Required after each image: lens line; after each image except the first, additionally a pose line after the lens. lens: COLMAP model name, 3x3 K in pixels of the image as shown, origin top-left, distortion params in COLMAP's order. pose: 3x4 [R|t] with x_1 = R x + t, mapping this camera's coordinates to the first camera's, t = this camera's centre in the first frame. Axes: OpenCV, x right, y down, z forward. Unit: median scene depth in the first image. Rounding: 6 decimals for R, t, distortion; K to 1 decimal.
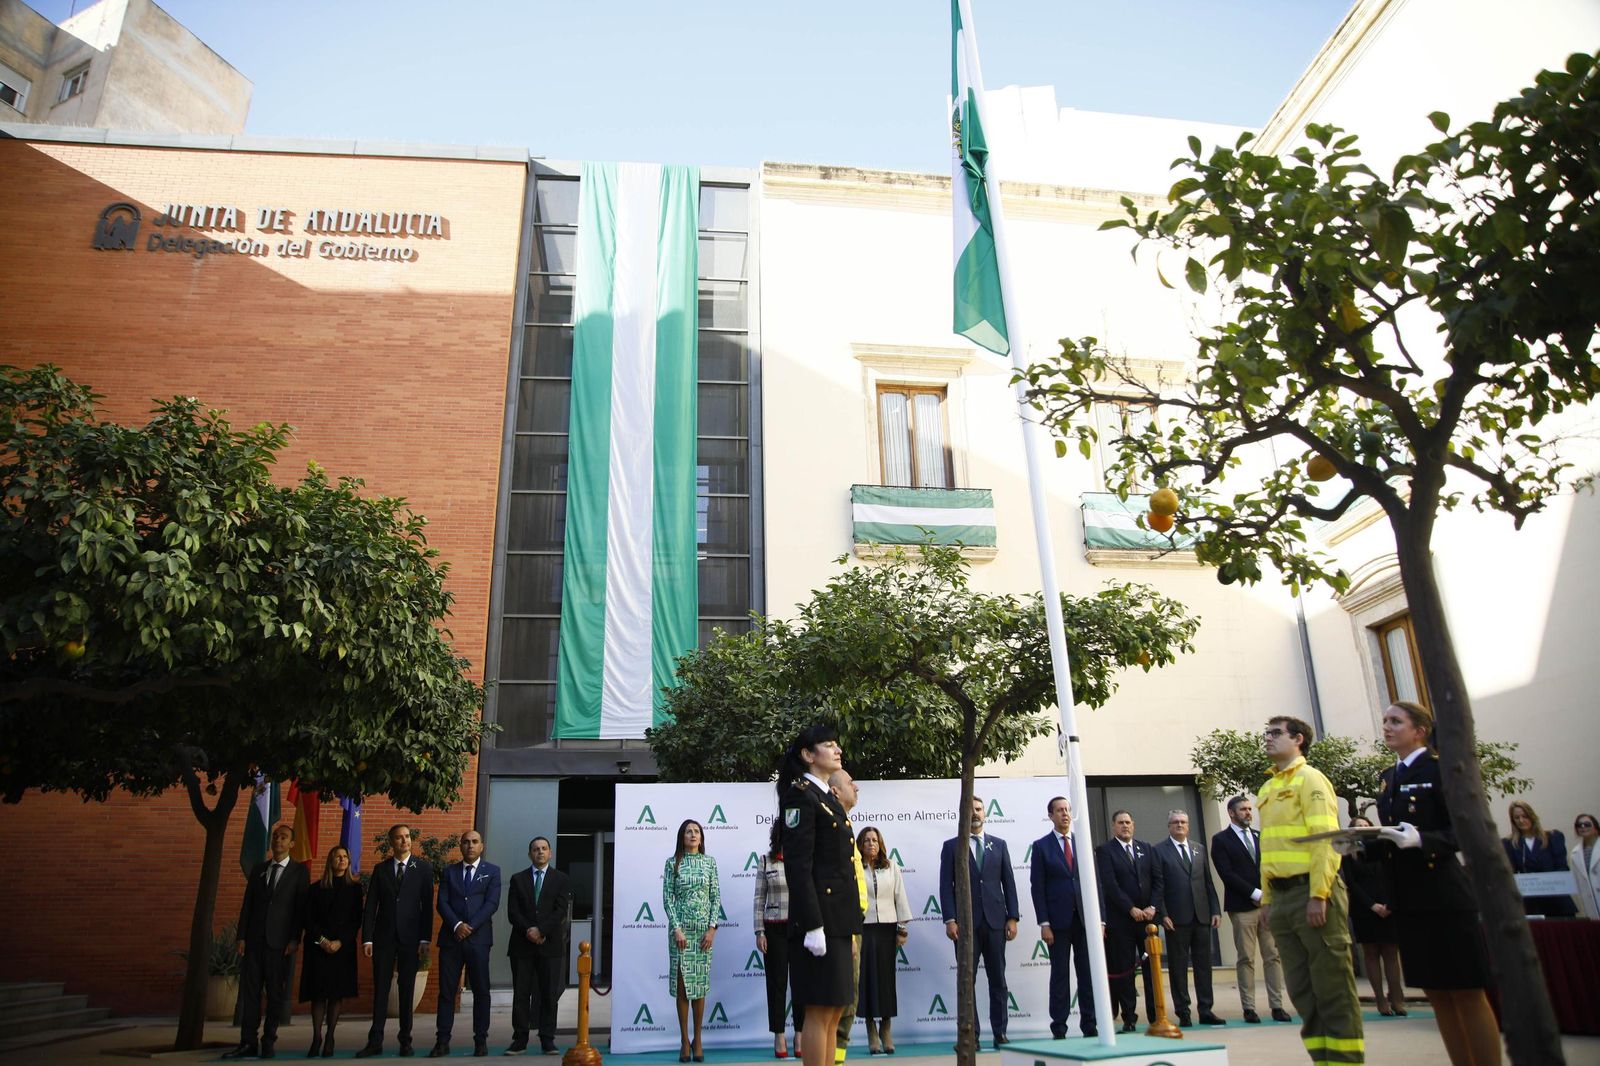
lens RADIAL K [[1098.6, 0, 791.1], [0, 1098.6, 530.7], [0, 0, 1]] dist [-0.124625, 0.065883]
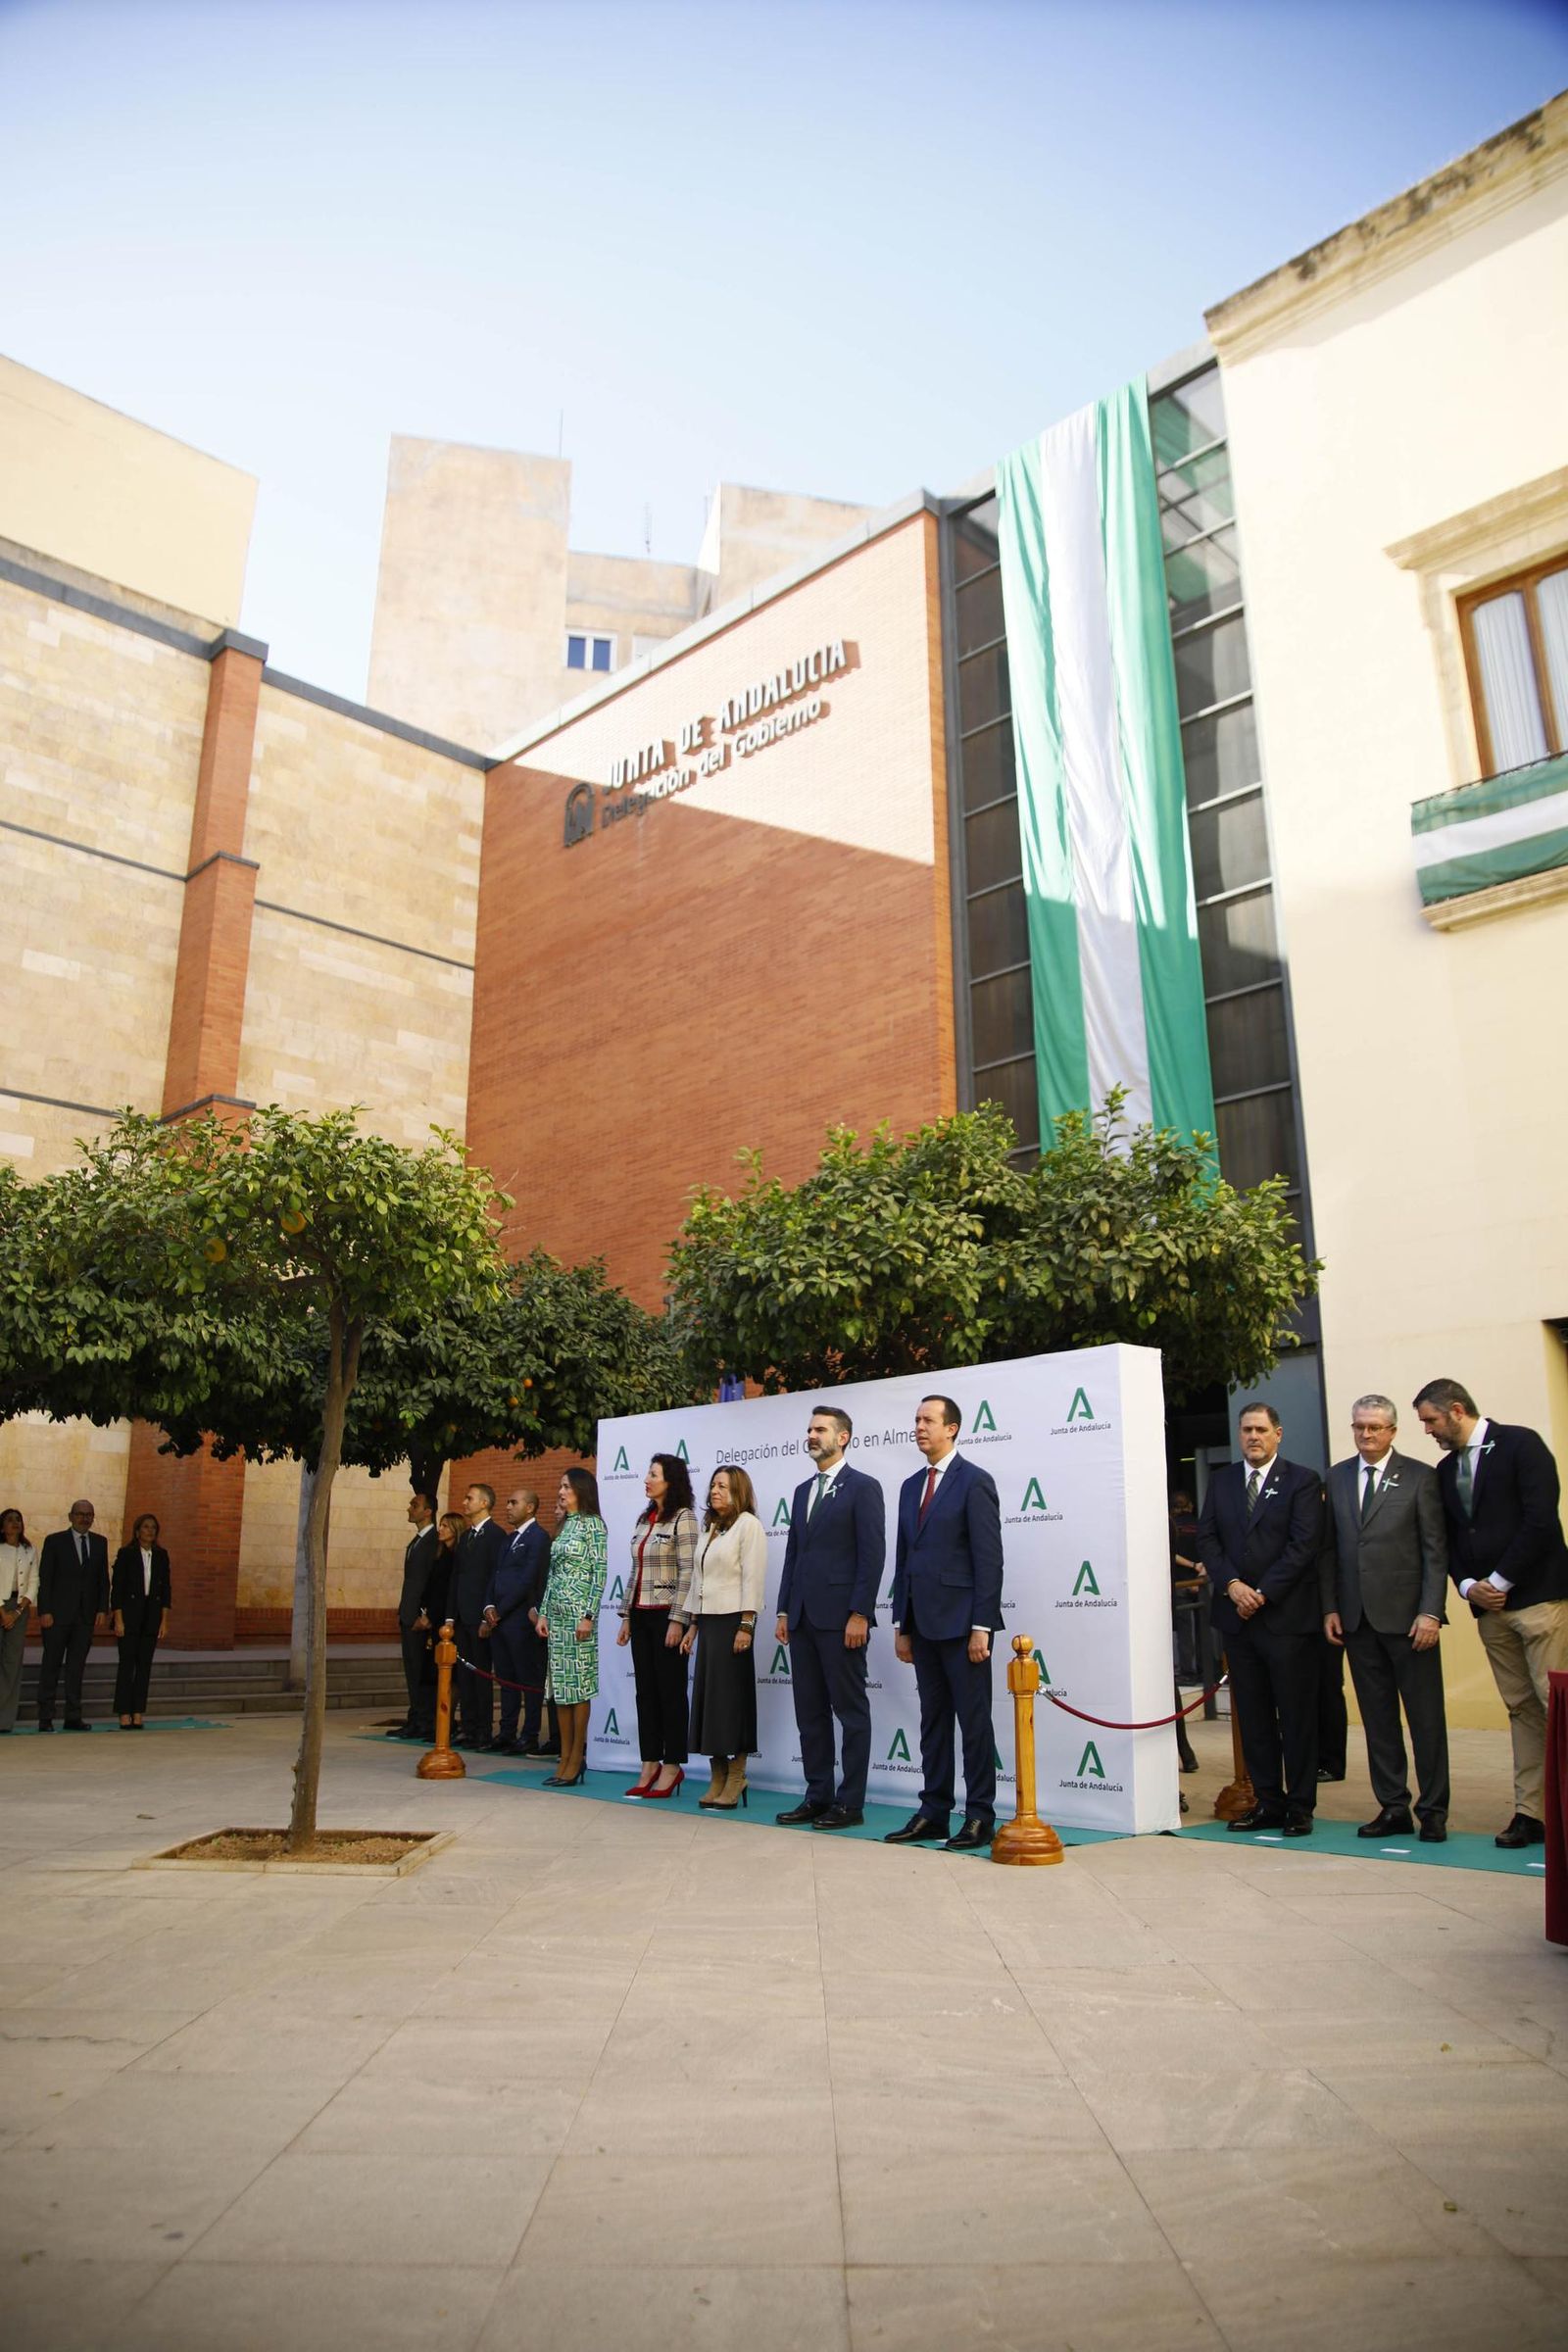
lens RADIAL K [[1598.6, 0, 789.3], [0, 1598.6, 1185.3], [0, 0, 1]] dist [-0.126563, 0.078442]
pose [[0.613351, -0.176530, -0.769830, 0.762198], [0.268471, 0.963262, -0.006985, 0.113537], [0.742781, -0.202393, 0.638211, 0.406412]]
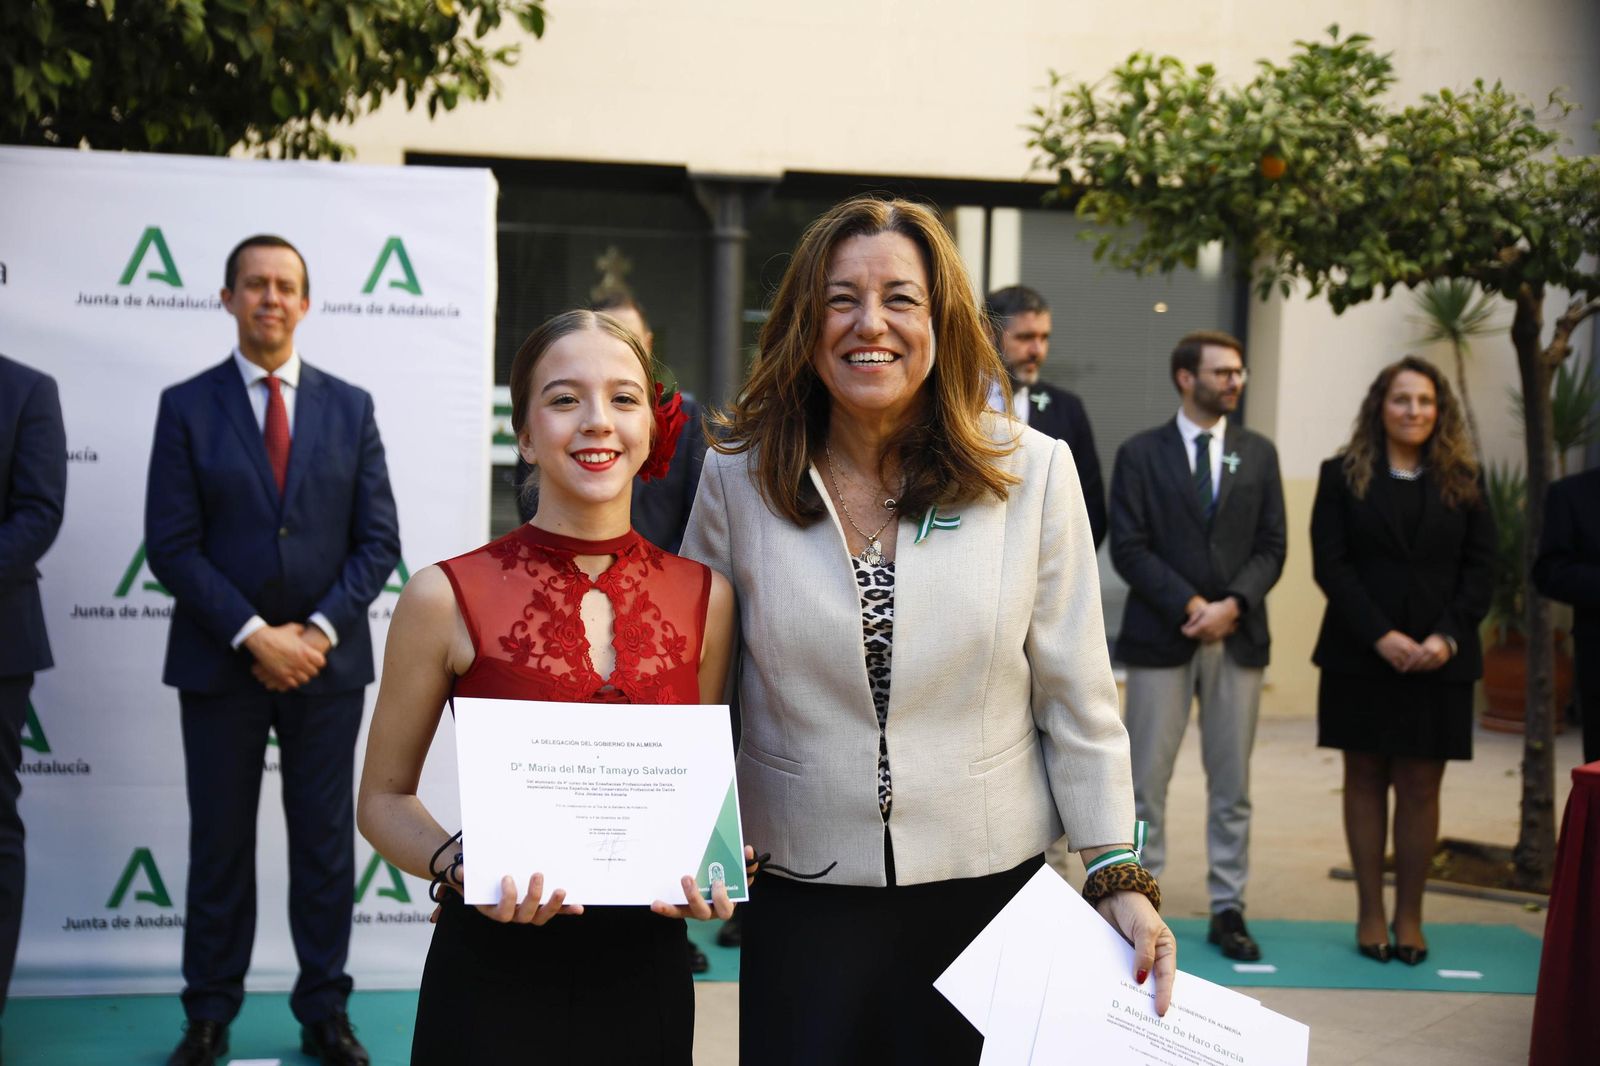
lens RADIAL K [[2414.2, 0, 794.4], [0, 2414.2, 553.7], [0, 0, 1]] dist [0.314065, 0.000000]
pose [[0.998440, 0.043149, 0.035442, 0.331416], [-0.053454, 0.922098, 0.383247, 0.058966], [-0.016145, -0.384544, 0.922966, 0.331686]]
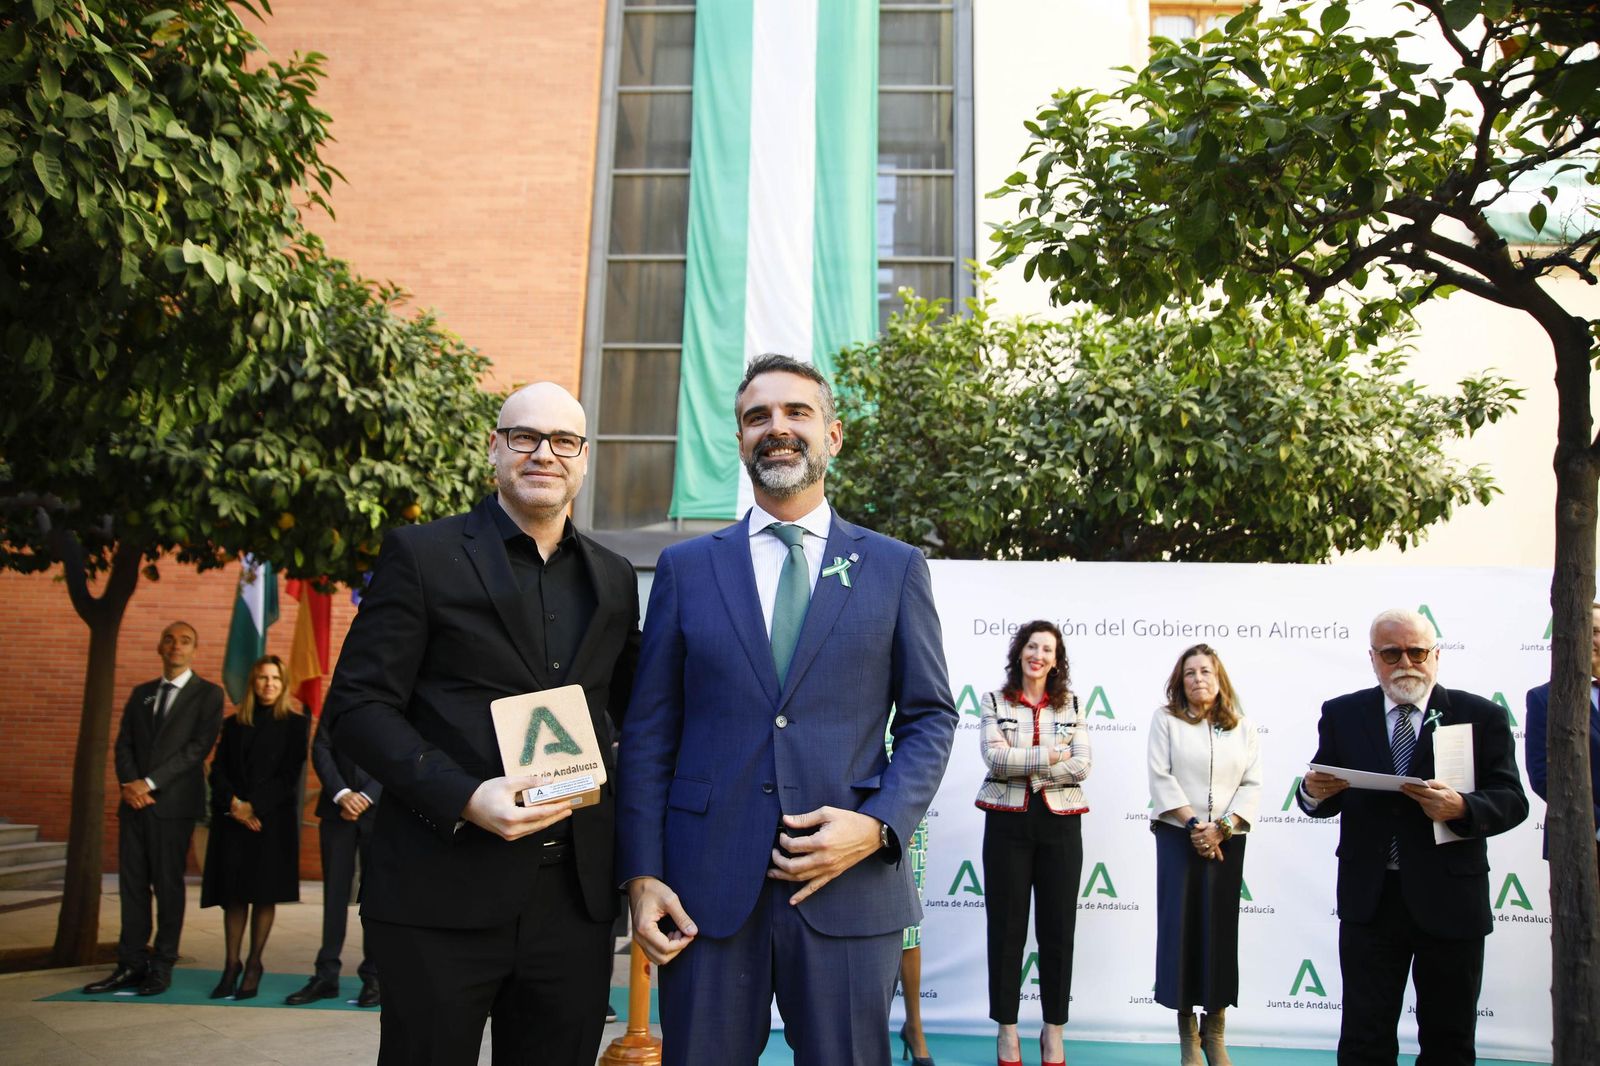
lens RADIAL K [[1228.1, 0, 789.0], [0, 1228.1, 539.9], [0, 0, 1]] dist [-0.089364, 0.091620]
pose [[0.987035, 0.020505, -0.159191, -0.025251], [0.007501, 0.984830, 0.173361, 0.108510], [0.160331, -0.172307, 0.971908, 0.372806]]
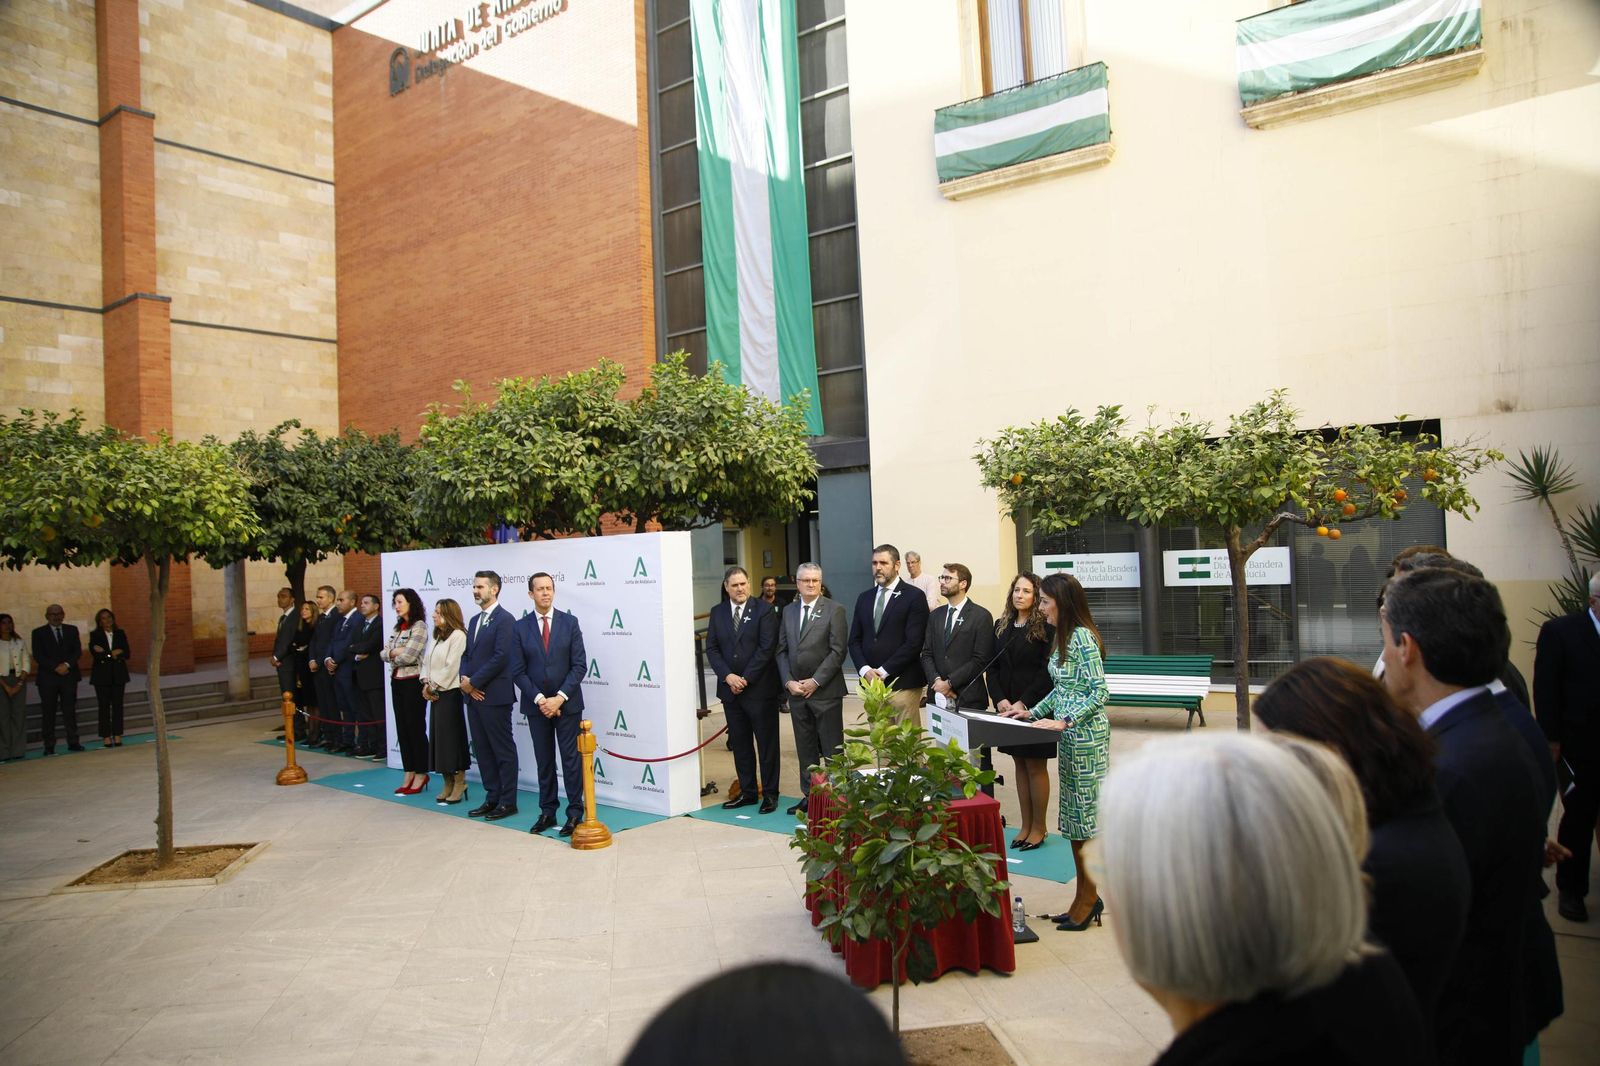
lens RADIAL K [[1087.5, 0, 798.9], [0, 1087.5, 535.4], [0, 0, 1]] dist [-0.126563, 0.078442]
pose [[0.725432, -0.021929, -0.687944, 0.923551], [0.271208, 0.927738, 0.256414, 0.037908], [0.632609, -0.372587, 0.678959, 0.481985]]
